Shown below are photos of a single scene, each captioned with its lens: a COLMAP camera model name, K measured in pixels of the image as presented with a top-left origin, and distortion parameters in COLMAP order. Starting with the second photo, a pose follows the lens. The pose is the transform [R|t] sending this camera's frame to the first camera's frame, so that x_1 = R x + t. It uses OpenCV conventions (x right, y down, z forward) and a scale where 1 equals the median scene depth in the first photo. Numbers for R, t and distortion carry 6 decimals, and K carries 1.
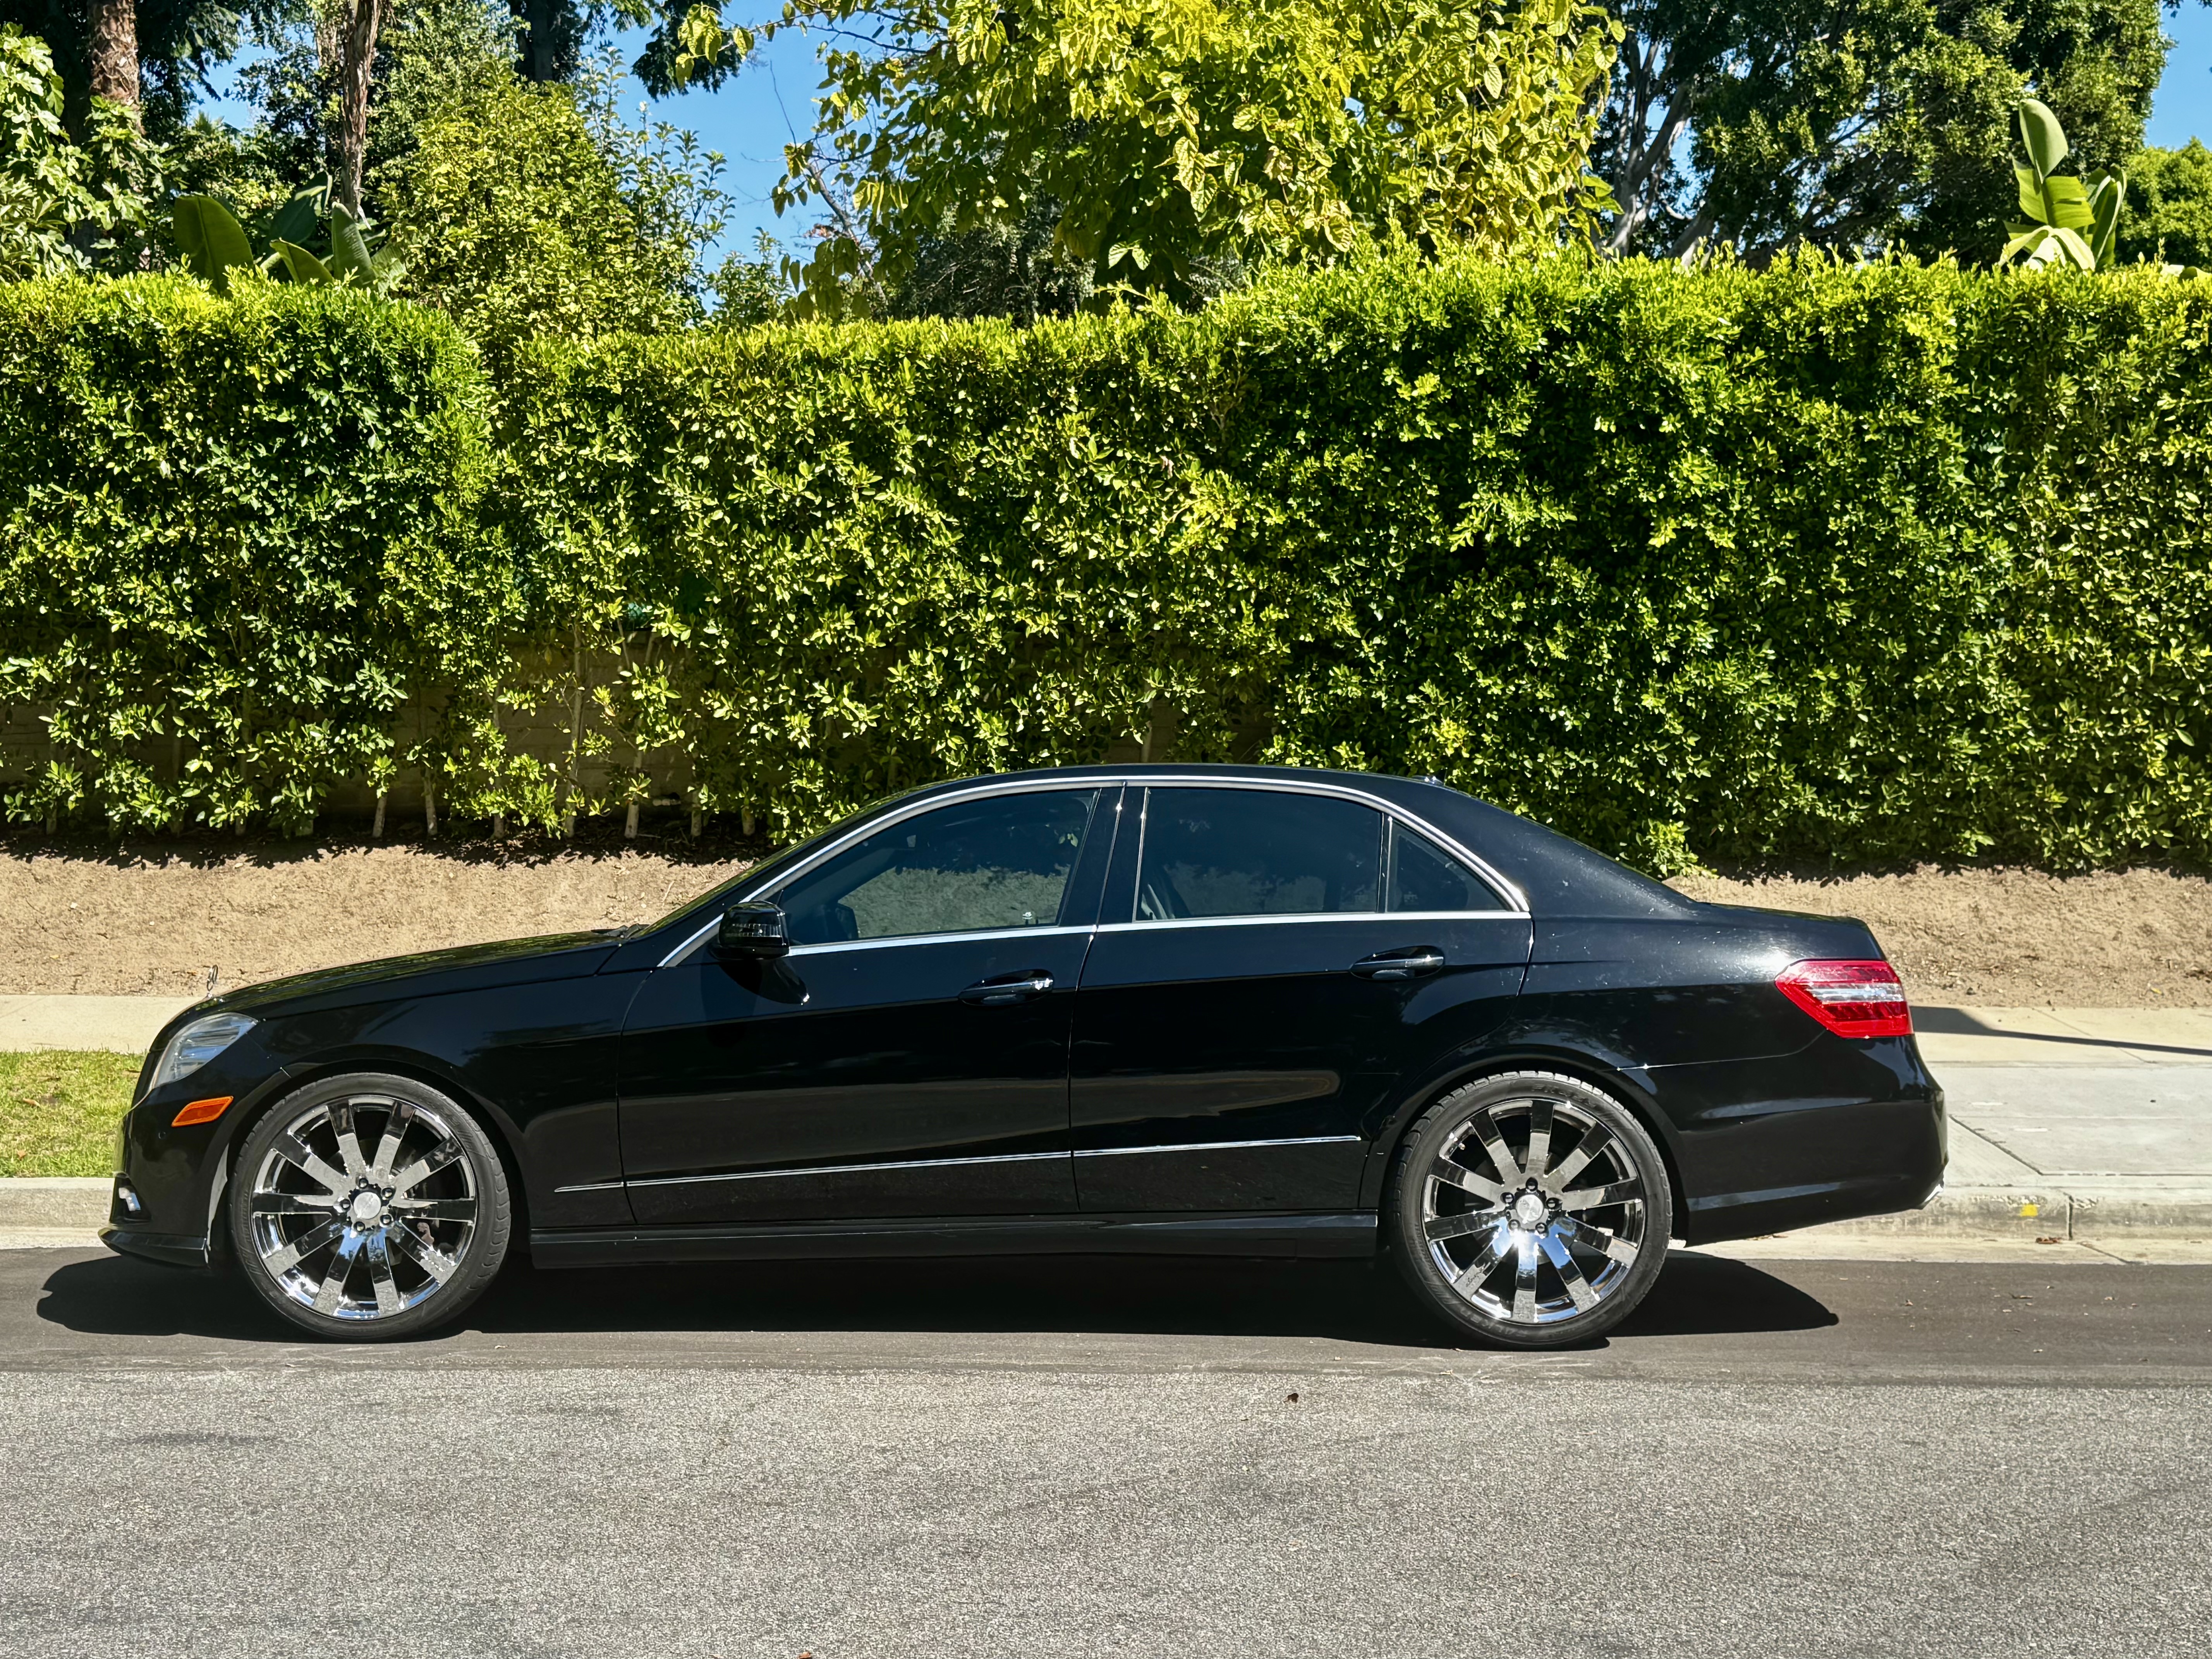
lens RADIAL K [[2698.6, 0, 1040.5], [0, 2698.6, 900.1], [0, 0, 1]] dist [0.087559, 0.000000]
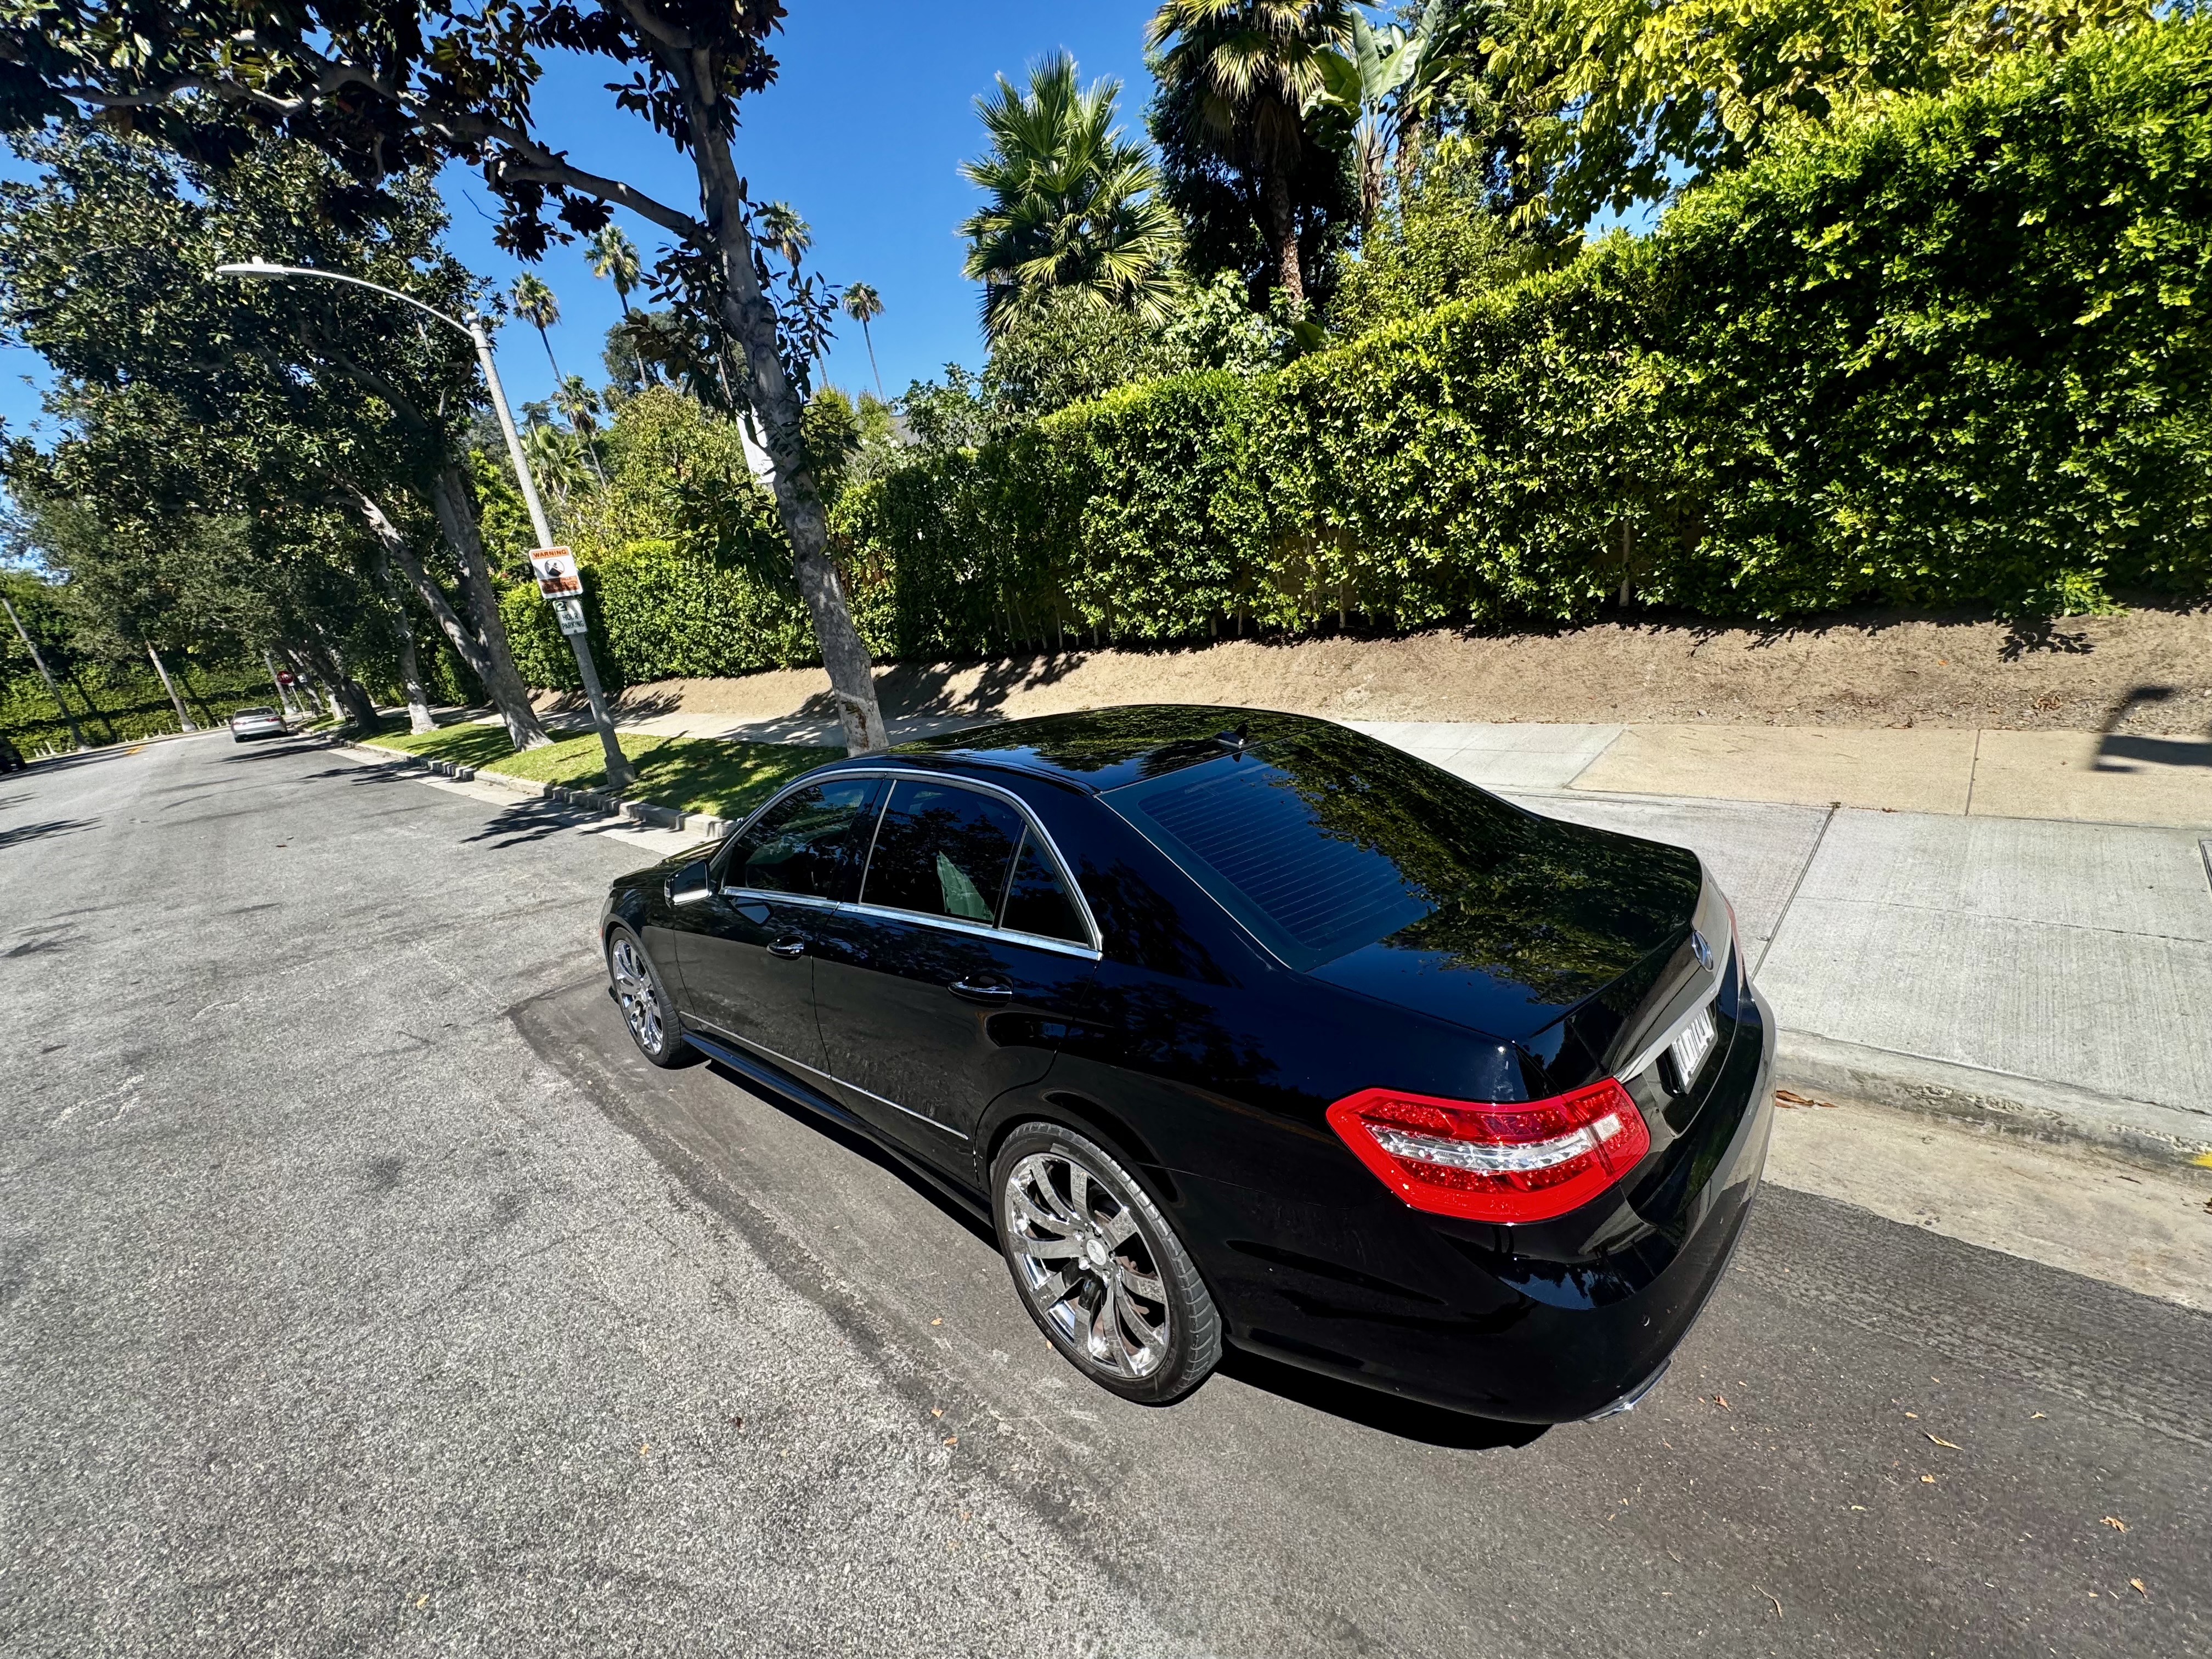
lens RADIAL K [[894.0, 0, 1098.0], [0, 894.0, 846.3], [0, 0, 1]] dist [-0.001958, -0.000557]
pose [[0.726022, 0.098694, -0.680553, 0.195465], [0.100275, 0.963875, 0.246757, -0.051788], [0.680322, -0.247394, 0.689898, 0.402020]]
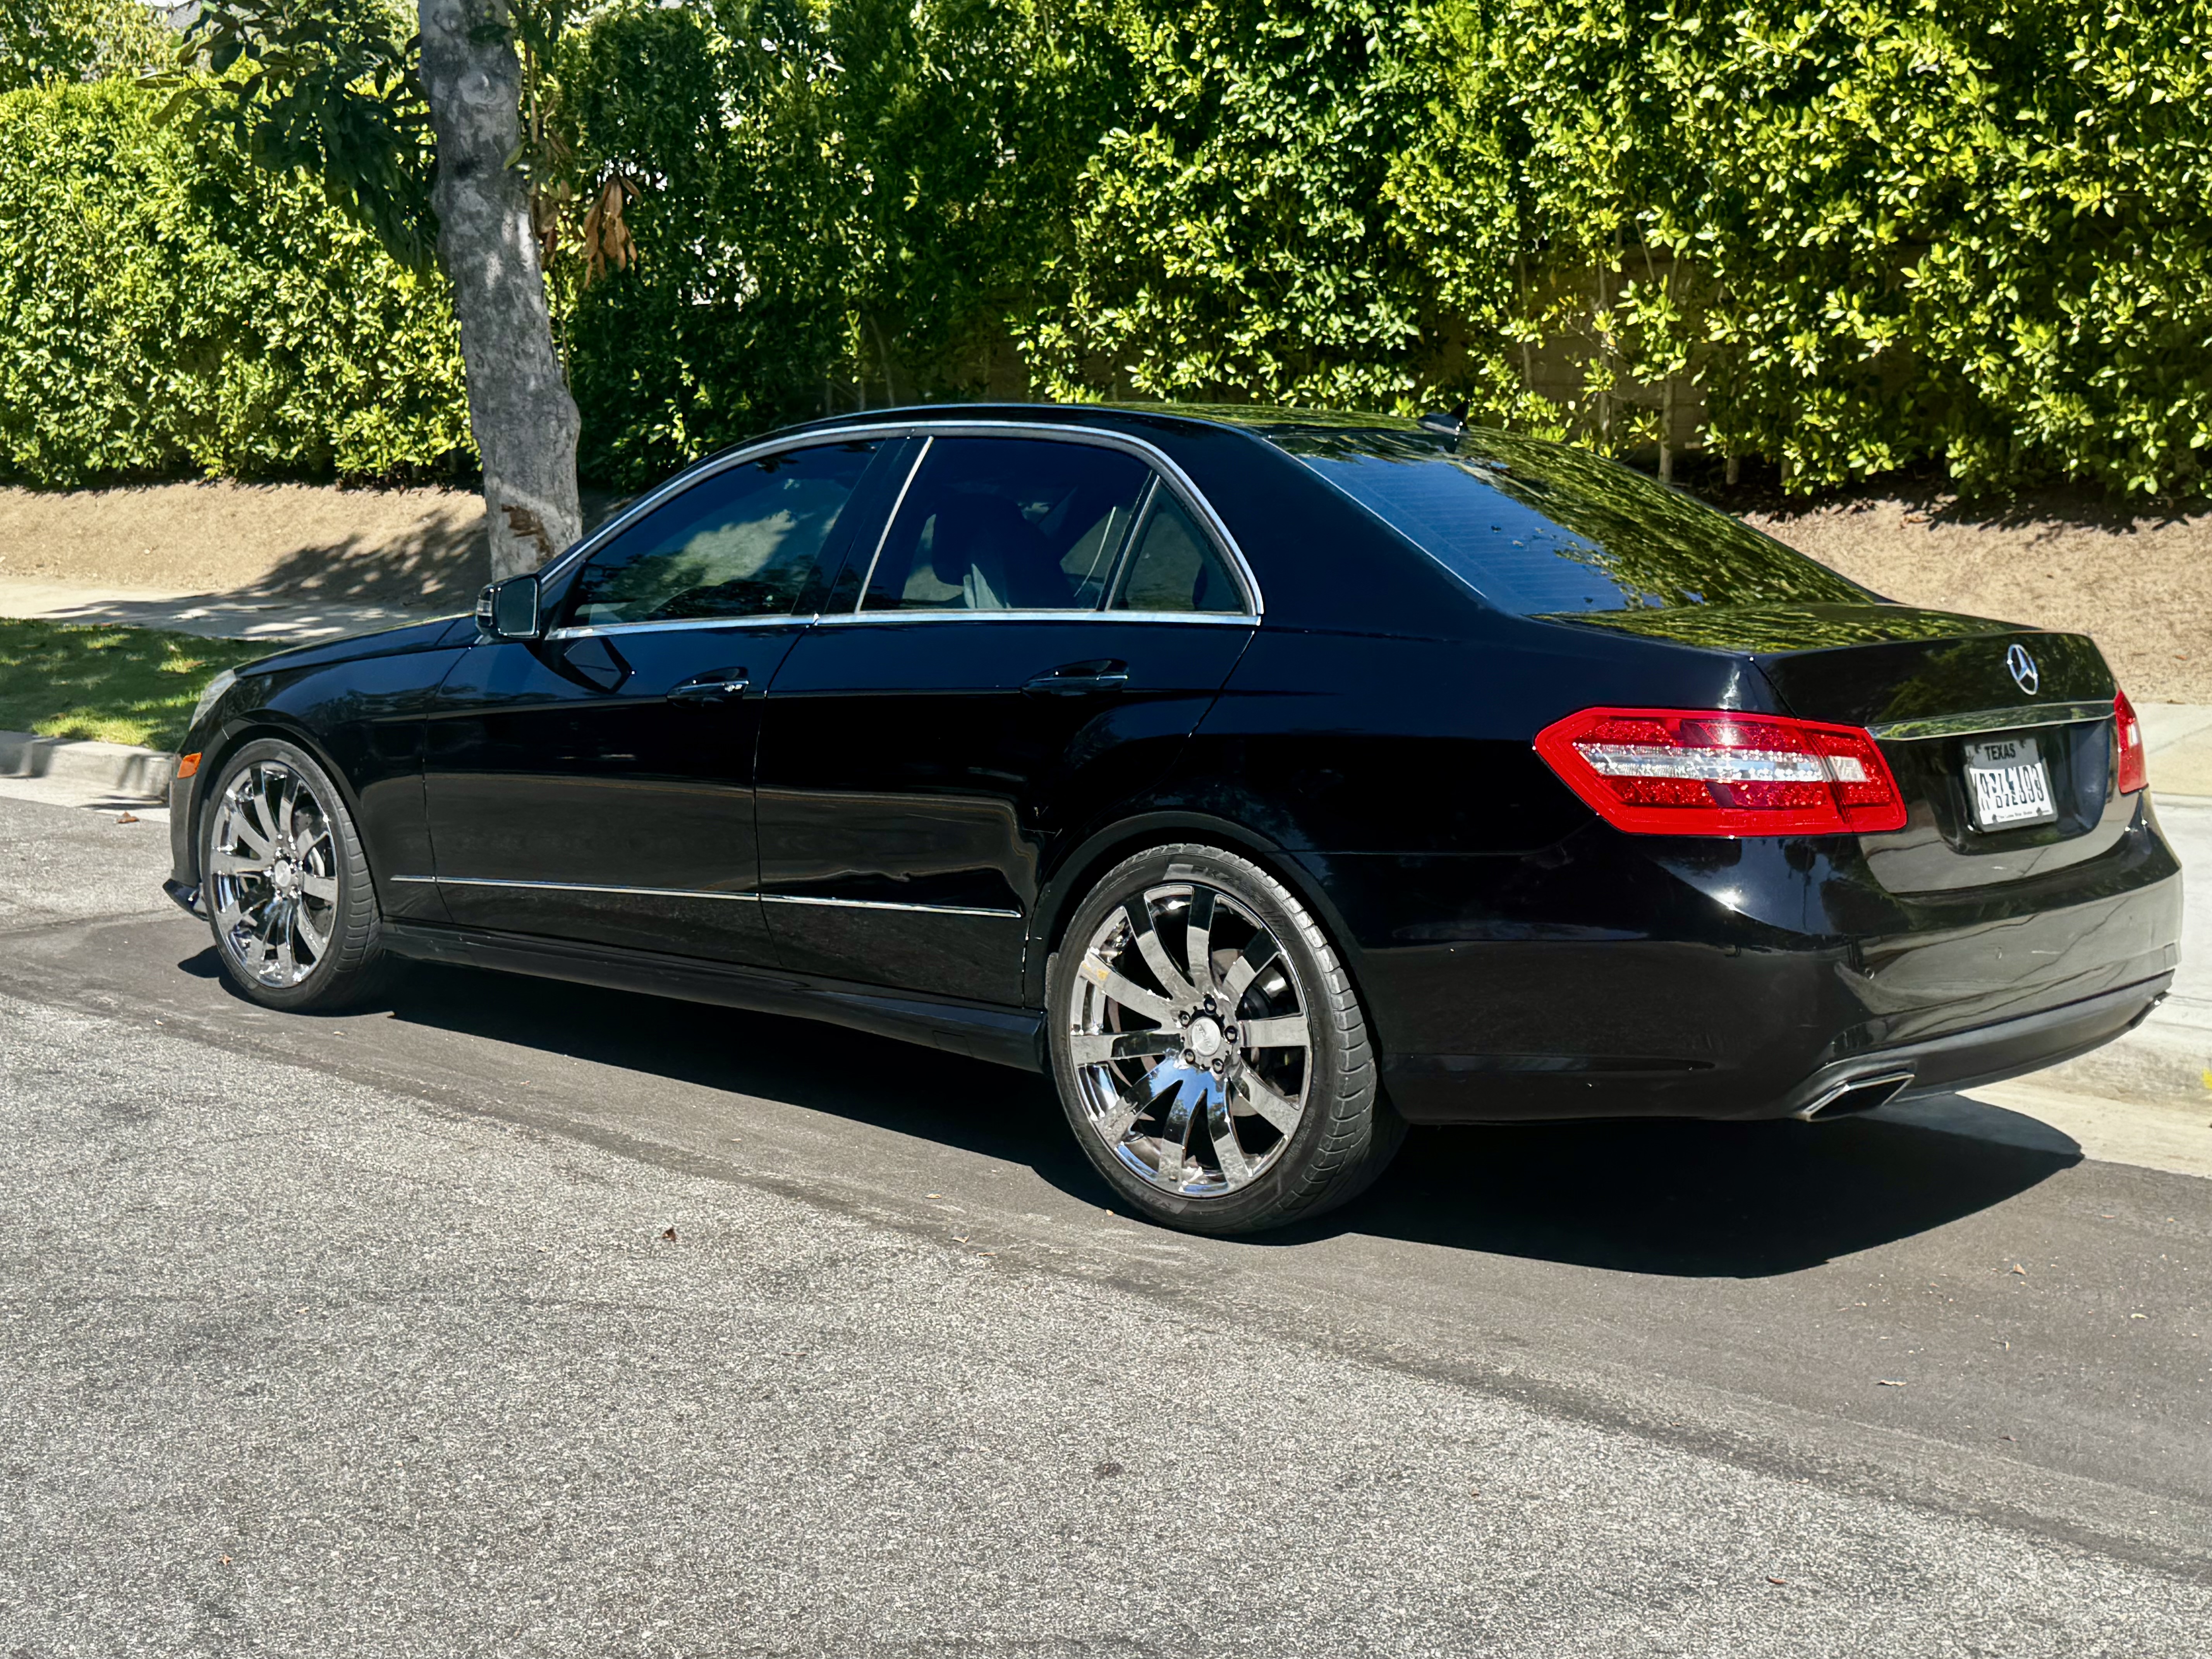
lens RADIAL K [[2698.6, 0, 1070.4], [0, 2698.6, 891.1], [0, 0, 1]] dist [0.087559, 0.000000]
pose [[0.750247, 0.099605, -0.653612, 0.305839], [-0.014699, 0.990855, 0.134127, -0.009150], [0.660994, -0.091021, 0.744850, 0.225700]]
